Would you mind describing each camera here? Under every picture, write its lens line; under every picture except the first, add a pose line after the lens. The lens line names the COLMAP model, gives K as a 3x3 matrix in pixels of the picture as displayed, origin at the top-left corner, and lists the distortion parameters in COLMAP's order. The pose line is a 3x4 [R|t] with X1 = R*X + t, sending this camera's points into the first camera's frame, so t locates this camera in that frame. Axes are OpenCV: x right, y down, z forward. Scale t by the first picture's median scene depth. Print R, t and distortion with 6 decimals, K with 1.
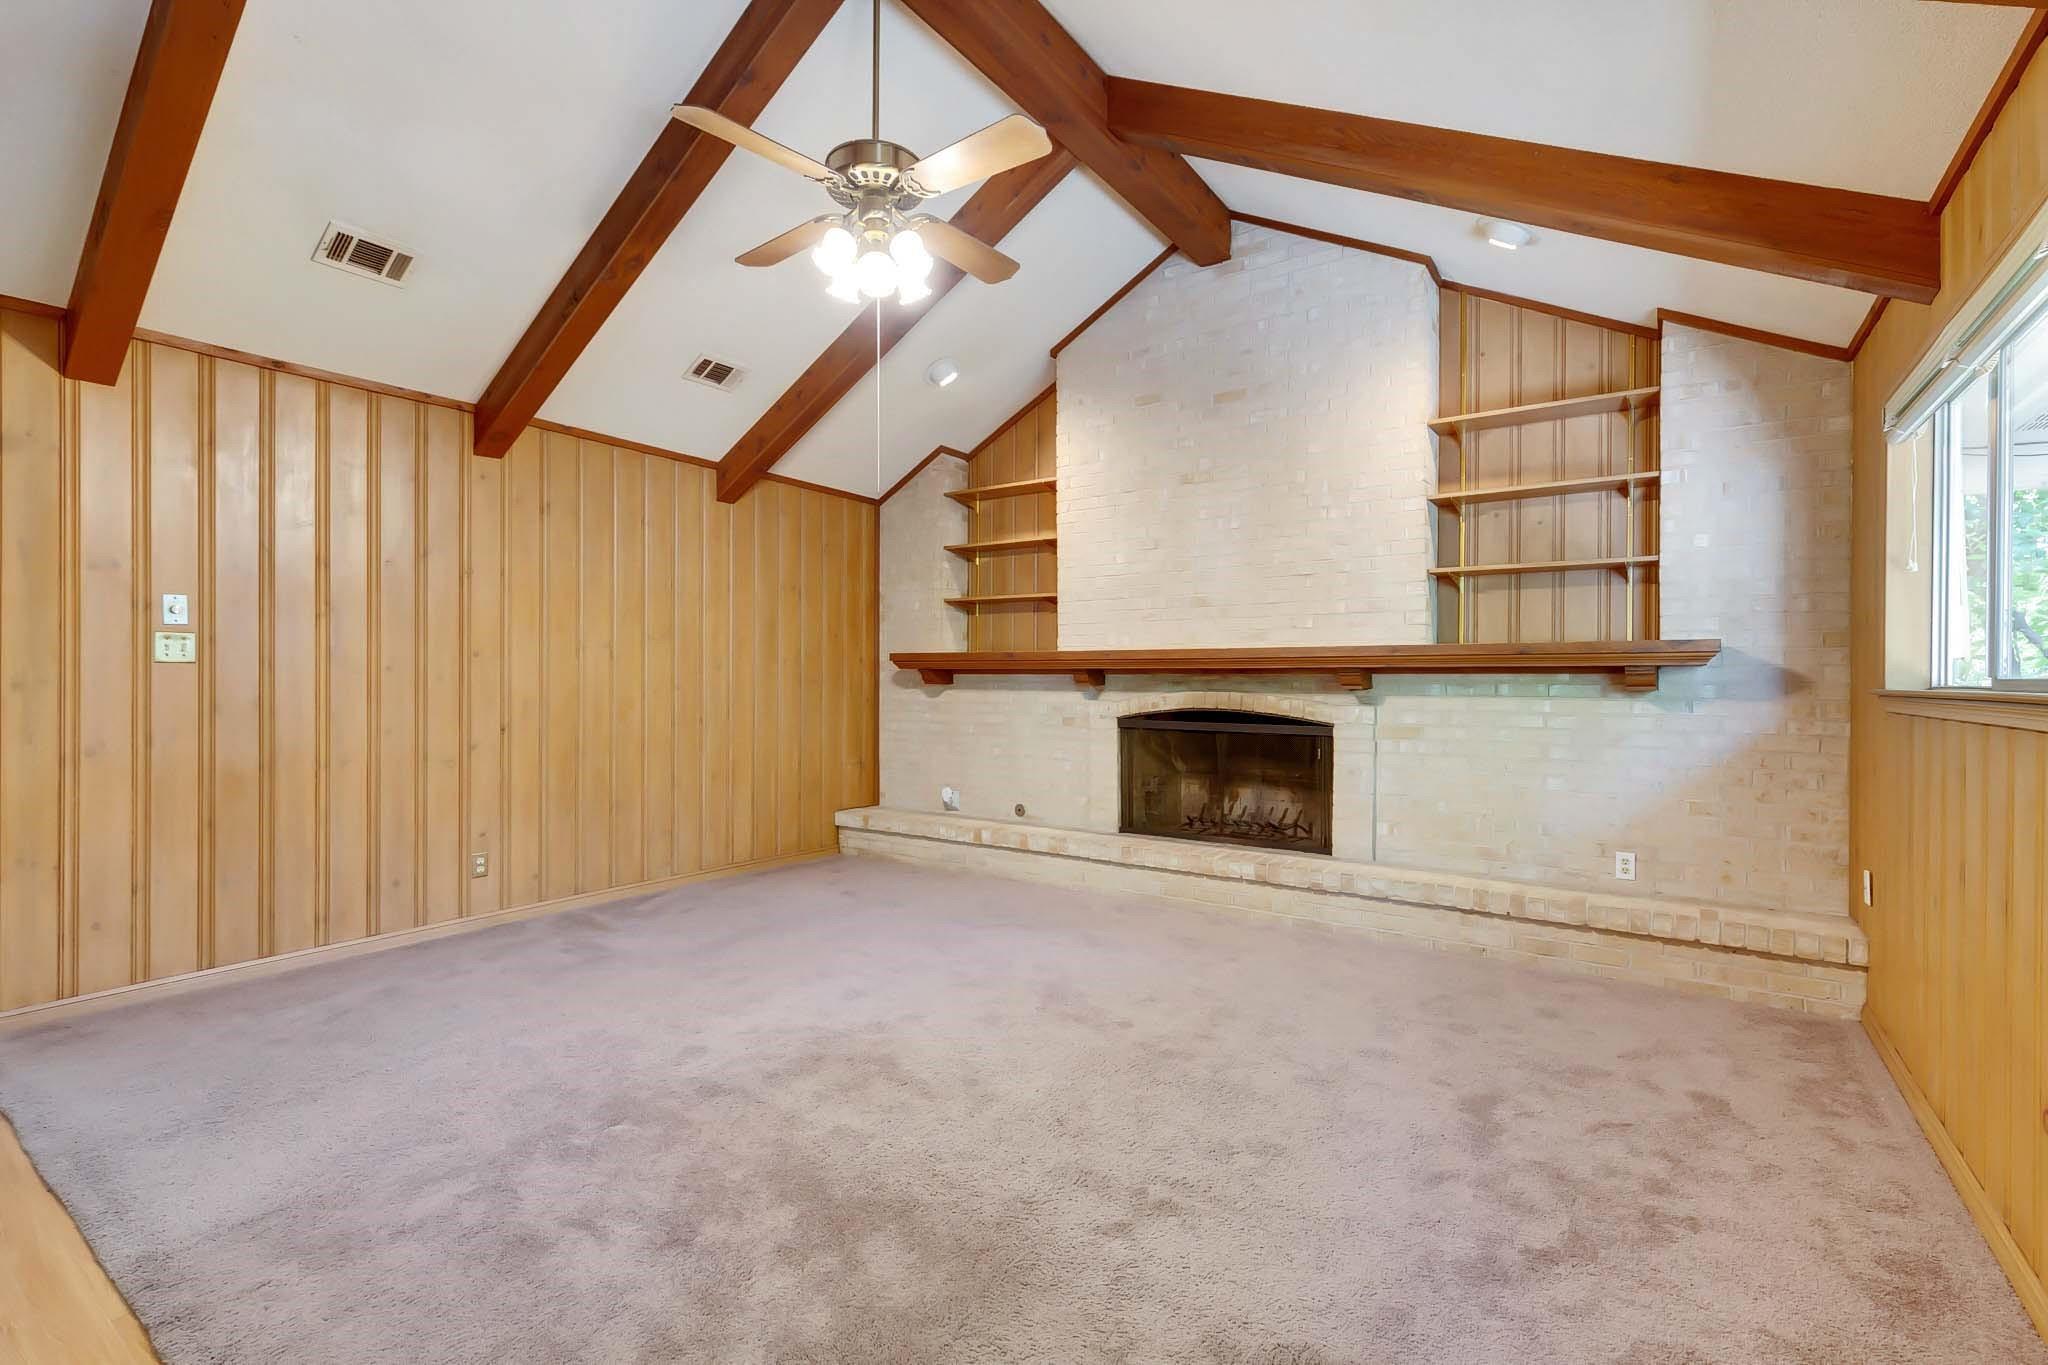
lens RADIAL K [[920.3, 0, 1031.1], [0, 920.3, 678.2], [0, 0, 1]] dist [0.002502, 0.000010]
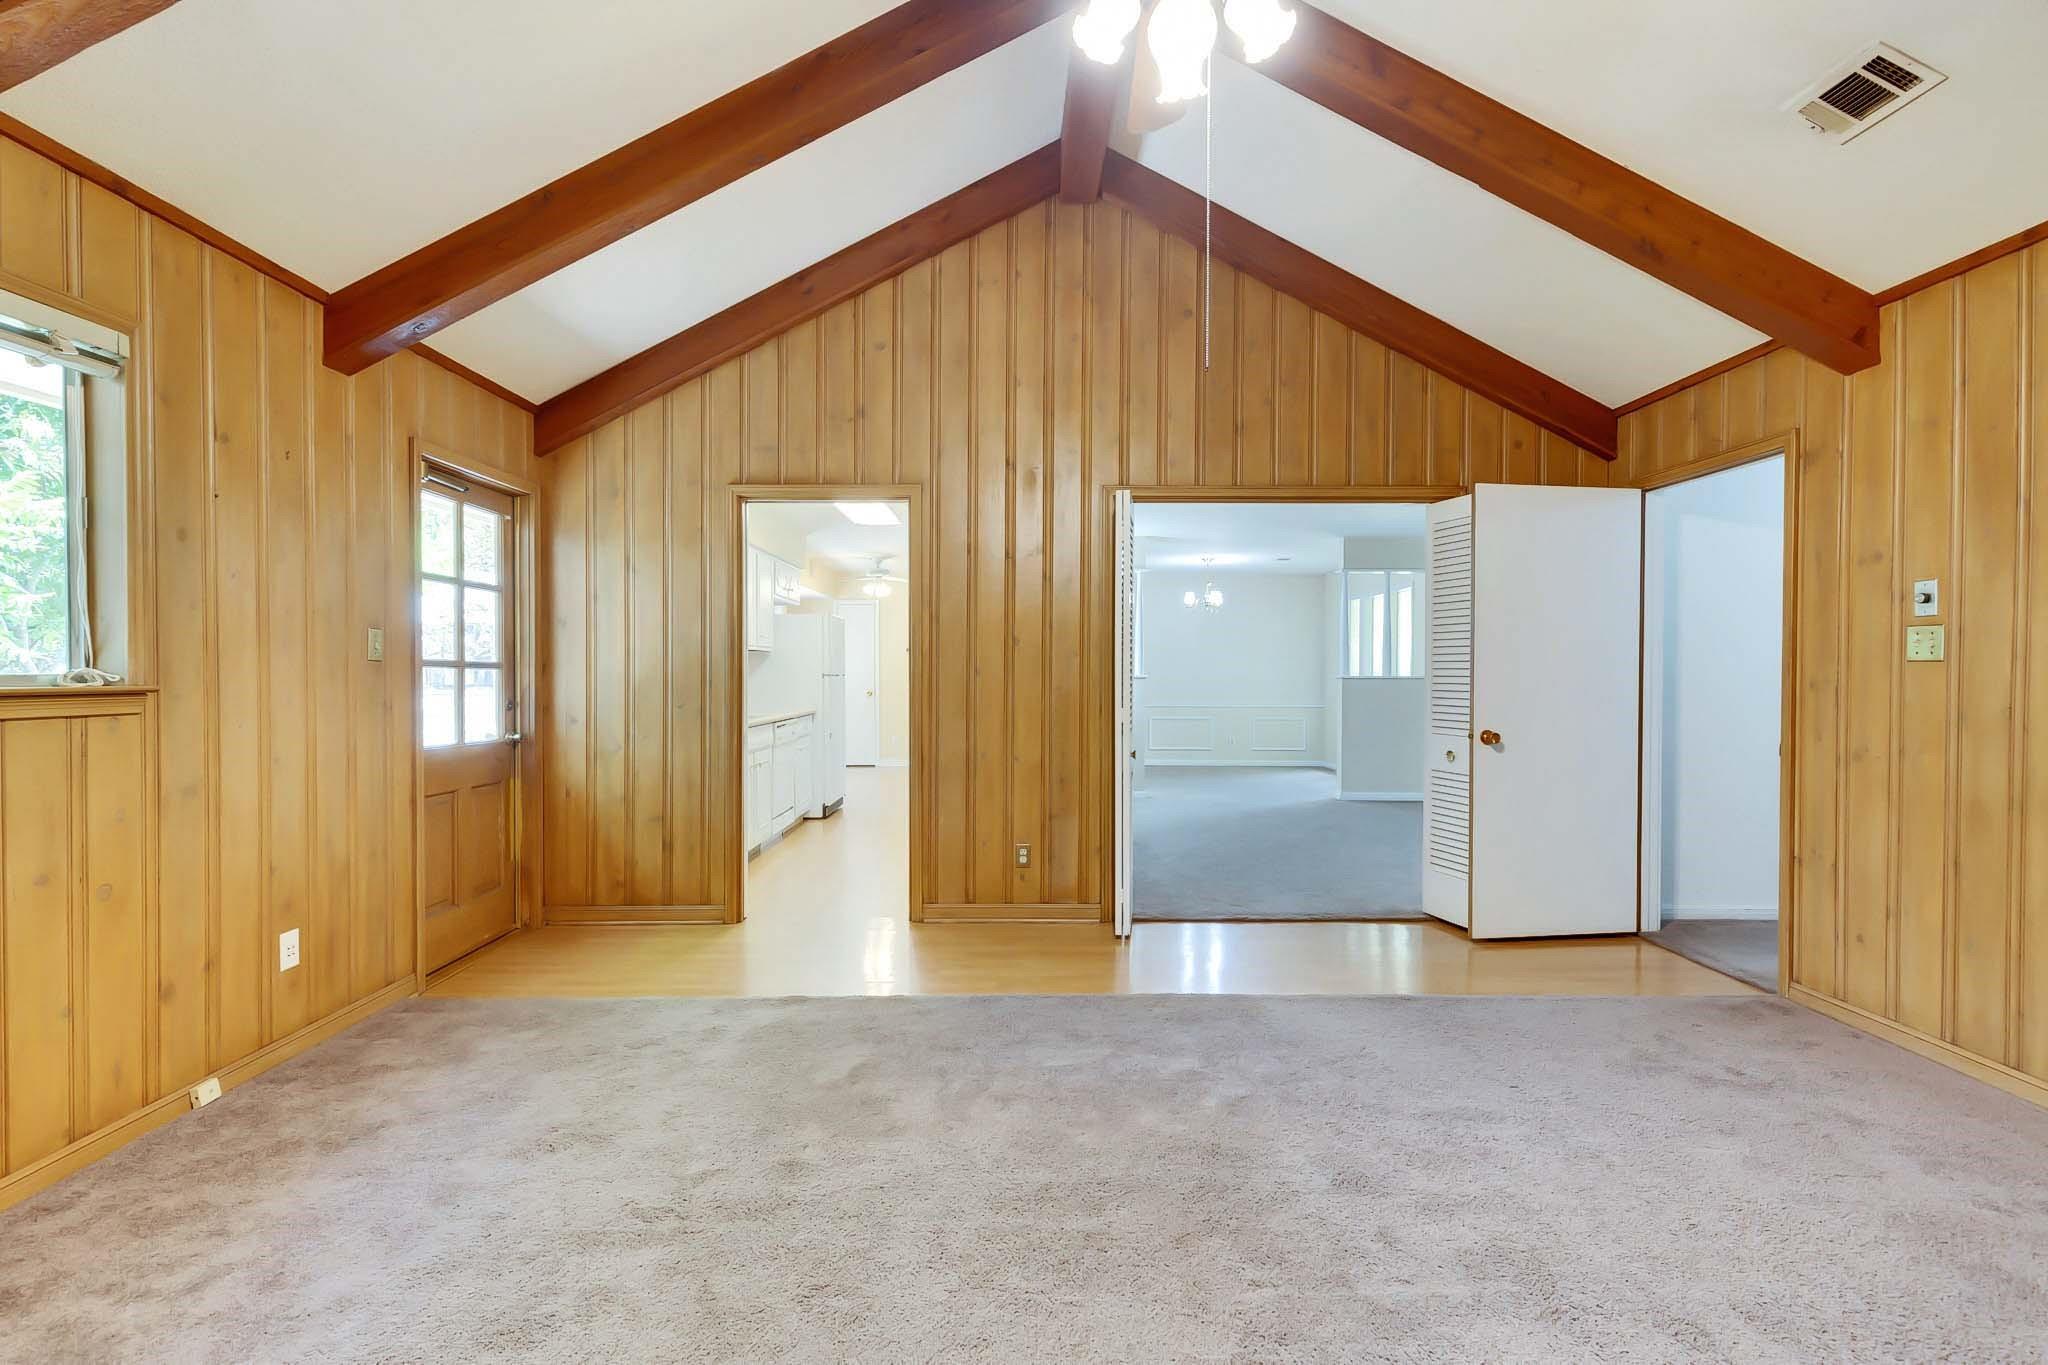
lens RADIAL K [[922.6, 0, 1024.9], [0, 922.6, 675.3], [0, 0, 1]] dist [0.001723, 0.000198]
pose [[-0.823178, 0.007468, -0.567735, 0.173397], [0.002494, 0.999951, 0.009537, -0.011134], [0.567778, 0.006435, -0.823156, 0.927990]]
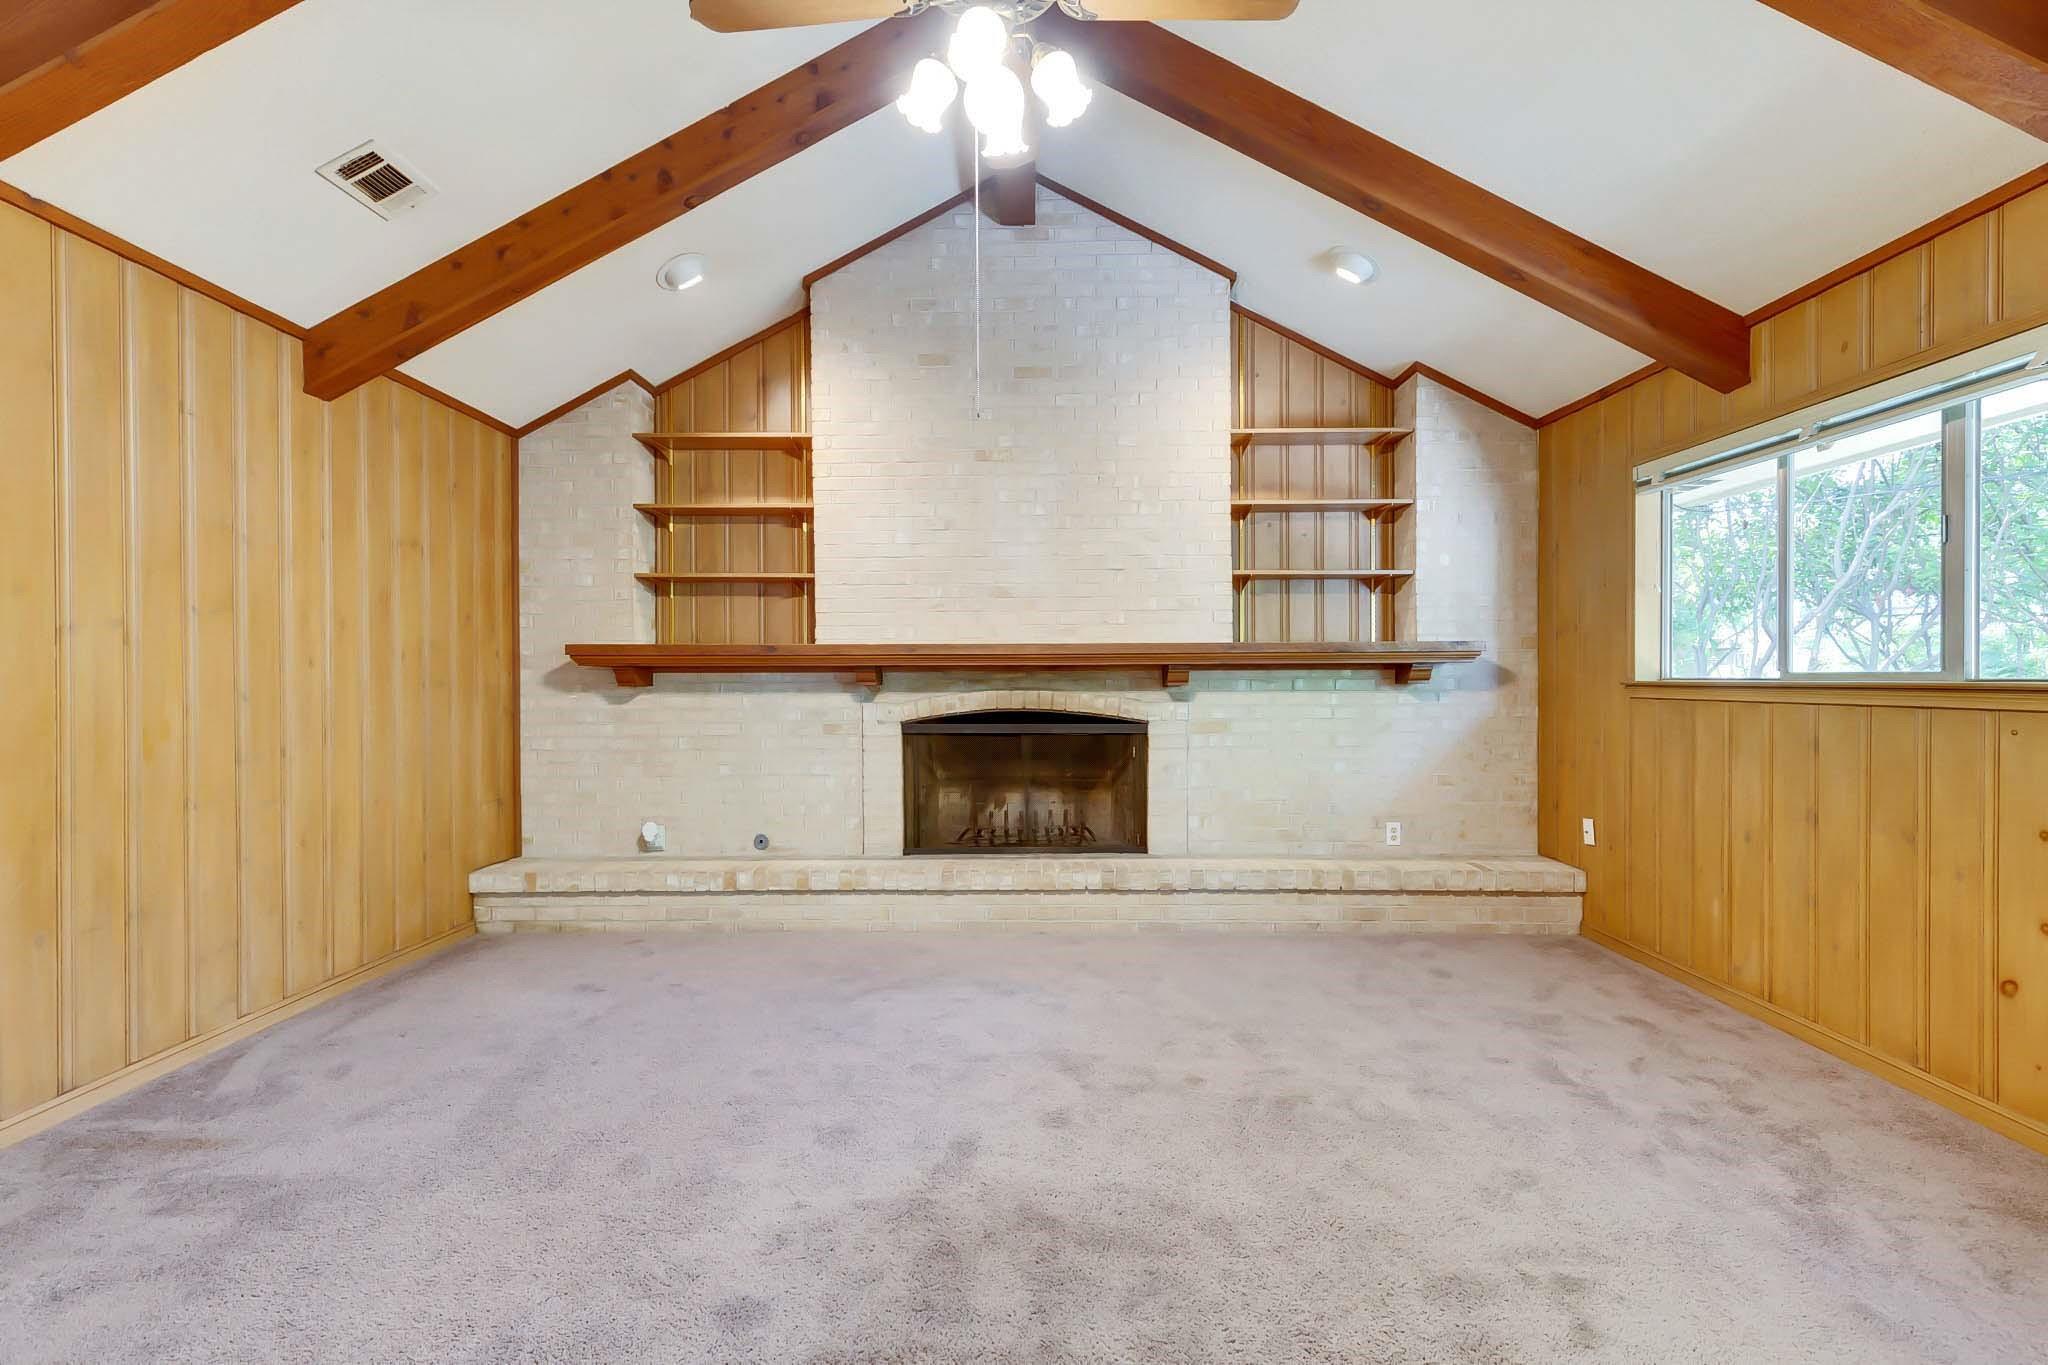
lens RADIAL K [[921.2, 0, 1026.7], [0, 921.2, 676.9], [0, 0, 1]] dist [0.005893, 0.000129]
pose [[0.823947, -0.007522, 0.566618, -0.346659], [0.006426, 0.999972, 0.003931, -0.002862], [-0.566631, 0.000402, 0.823972, 0.257797]]
